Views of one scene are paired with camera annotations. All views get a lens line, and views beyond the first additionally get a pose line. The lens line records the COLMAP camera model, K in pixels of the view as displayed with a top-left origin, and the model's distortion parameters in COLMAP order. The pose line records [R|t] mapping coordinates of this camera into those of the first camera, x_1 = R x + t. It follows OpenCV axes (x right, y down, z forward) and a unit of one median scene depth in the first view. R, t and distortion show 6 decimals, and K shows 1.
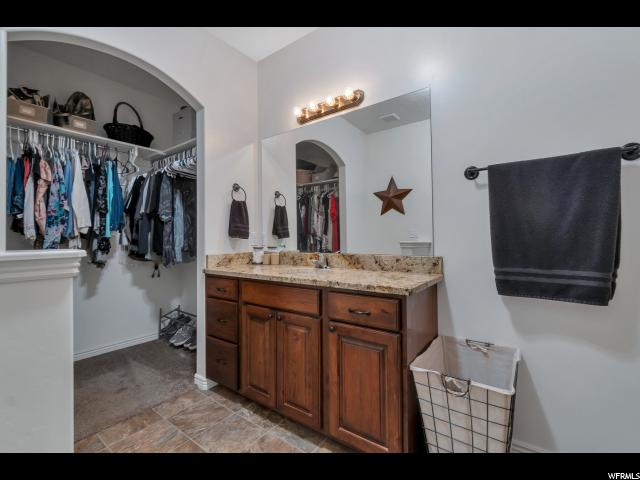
lens RADIAL K [[282.6, 0, 320.0], [0, 282.6, 240.0], [0, 0, 1]] dist [-0.000256, -0.000060]
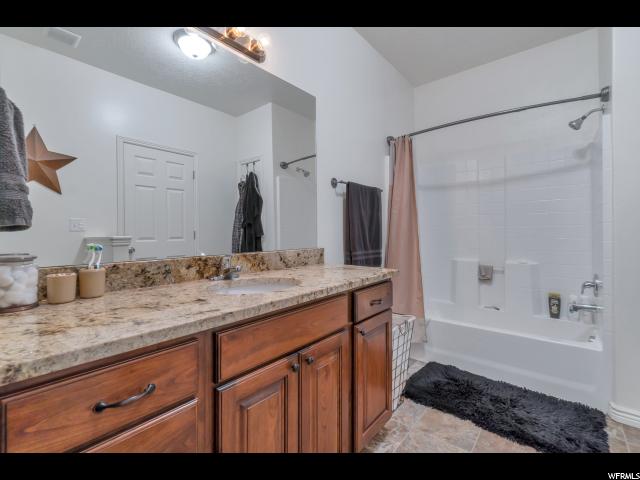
lens RADIAL K [[291.6, 0, 321.1], [0, 291.6, 232.5], [0, 0, 1]] dist [-0.000147, -0.000003]
pose [[0.053833, 0.007053, 0.998525, -0.732206], [0.003745, 0.999967, -0.007265, 0.003375], [-0.998543, 0.004131, 0.053805, 0.884946]]
